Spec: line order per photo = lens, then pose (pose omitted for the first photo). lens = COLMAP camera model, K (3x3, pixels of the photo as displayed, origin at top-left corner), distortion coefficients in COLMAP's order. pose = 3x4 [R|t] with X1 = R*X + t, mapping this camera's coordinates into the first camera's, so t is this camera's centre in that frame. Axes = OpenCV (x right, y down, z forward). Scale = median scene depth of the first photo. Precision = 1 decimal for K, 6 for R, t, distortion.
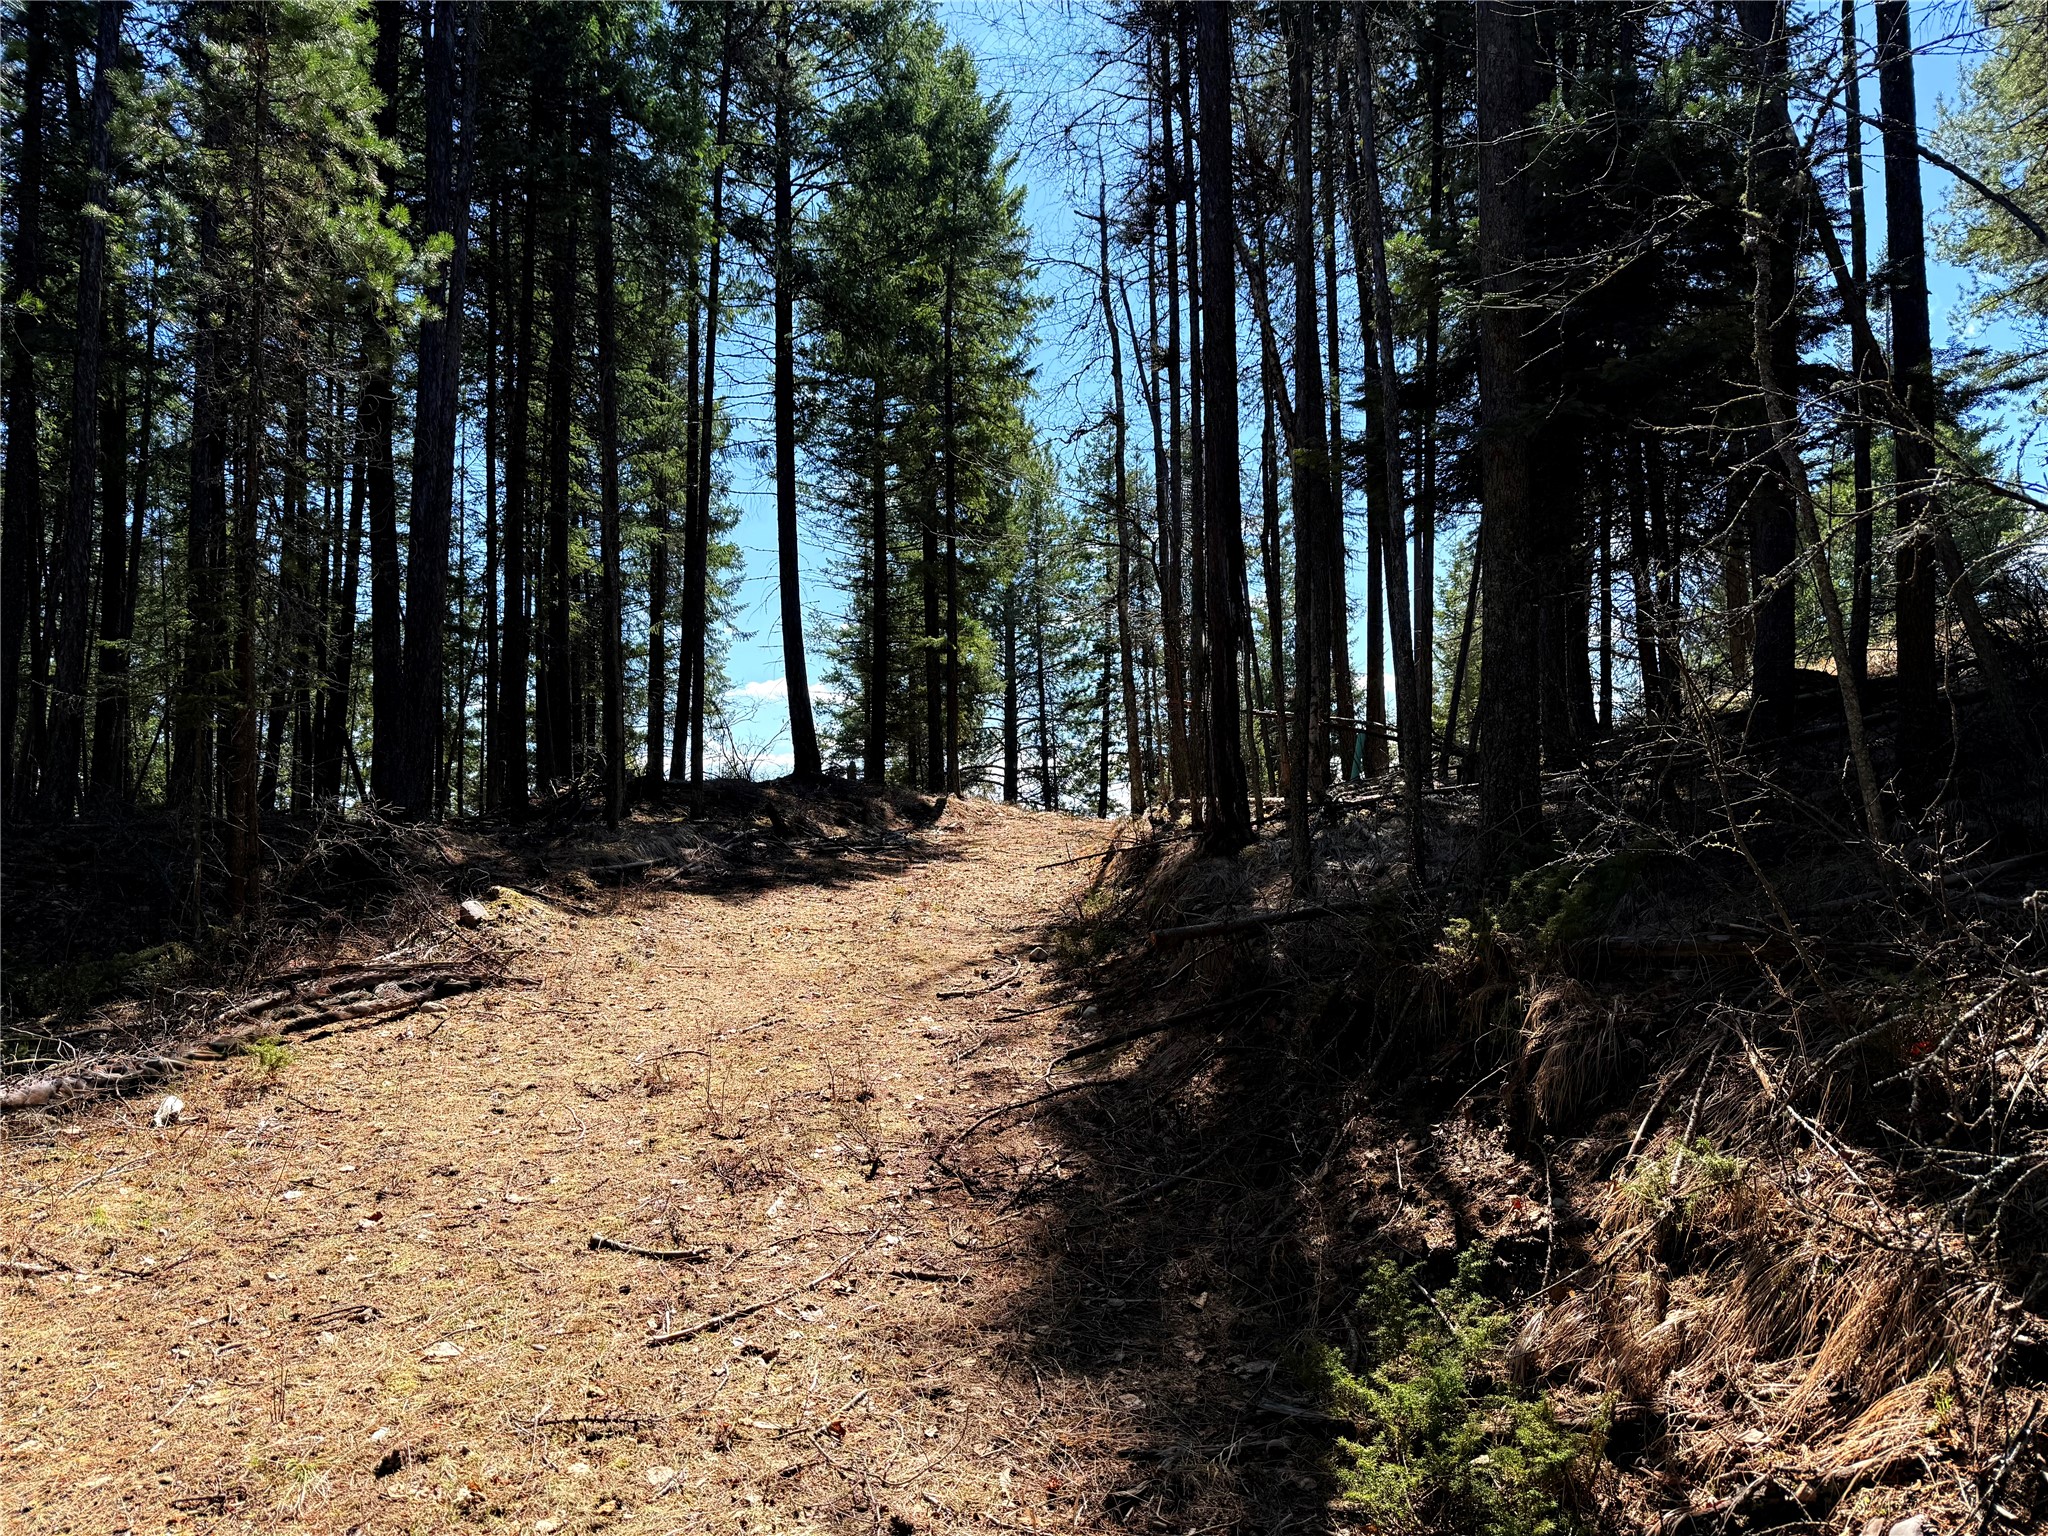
lens RADIAL K [[1448.8, 0, 1022.6], [0, 1448.8, 769.5], [0, 0, 1]] dist [0.027110, -0.025392]
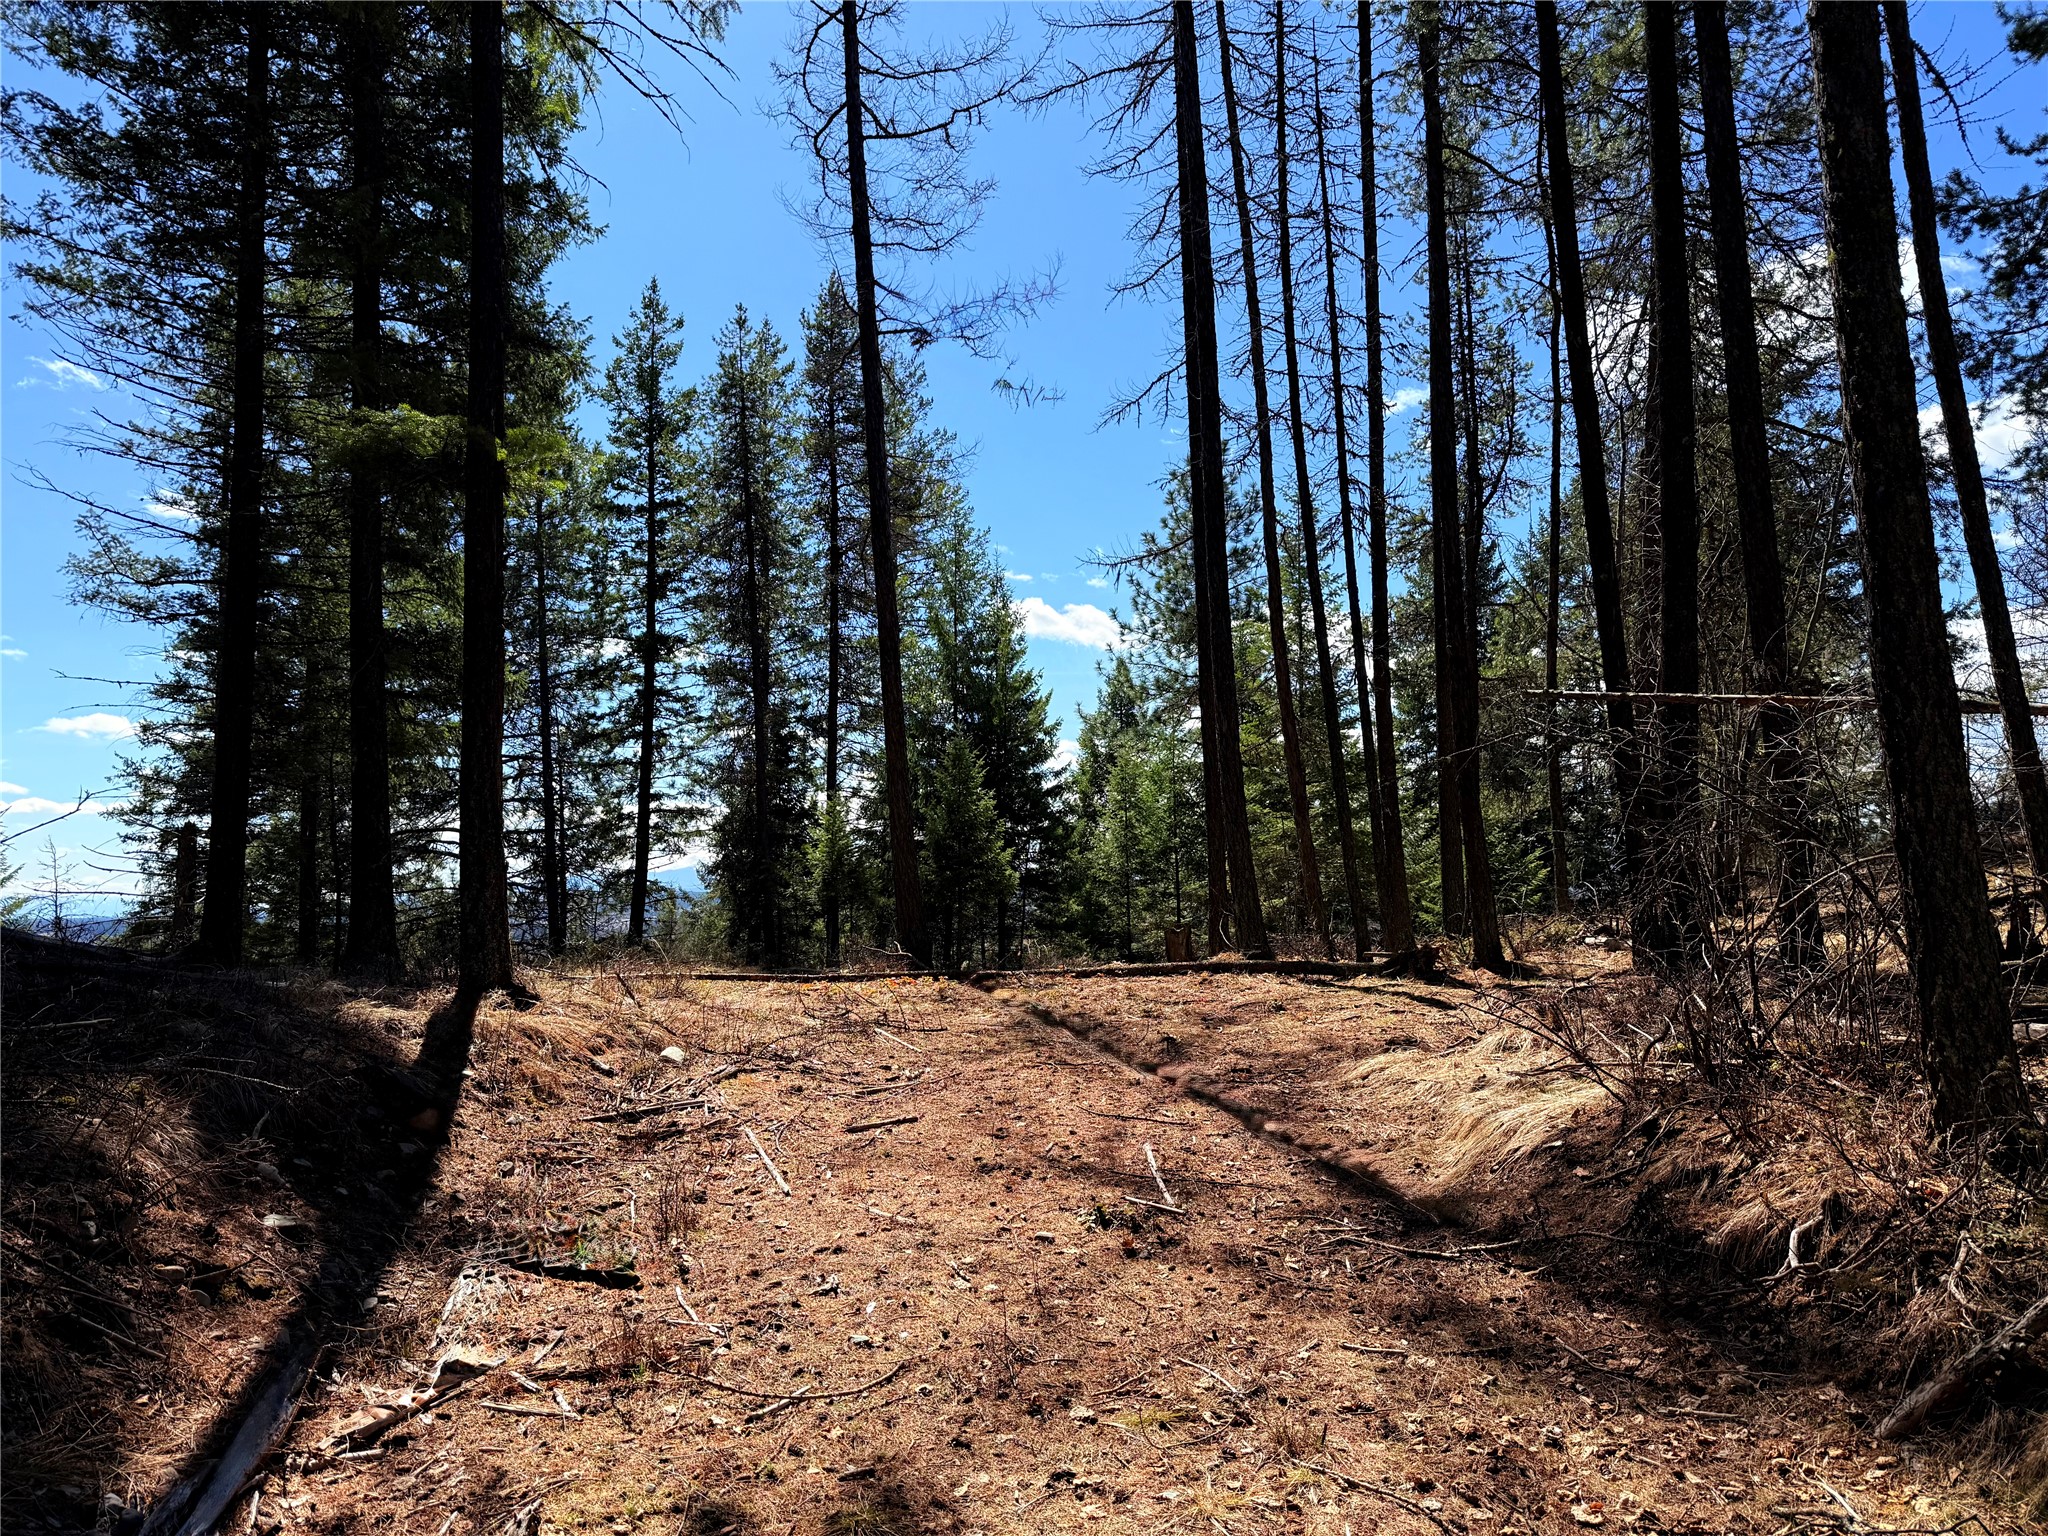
lens RADIAL K [[1448.8, 0, 1035.9], [0, 1448.8, 762.1], [0, 0, 1]] dist [0.027110, -0.025392]
pose [[0.925468, 0.022656, 0.378148, -0.025905], [-0.006108, 0.998973, -0.044904, -0.005211], [-0.378777, 0.039248, 0.924655, 0.328302]]
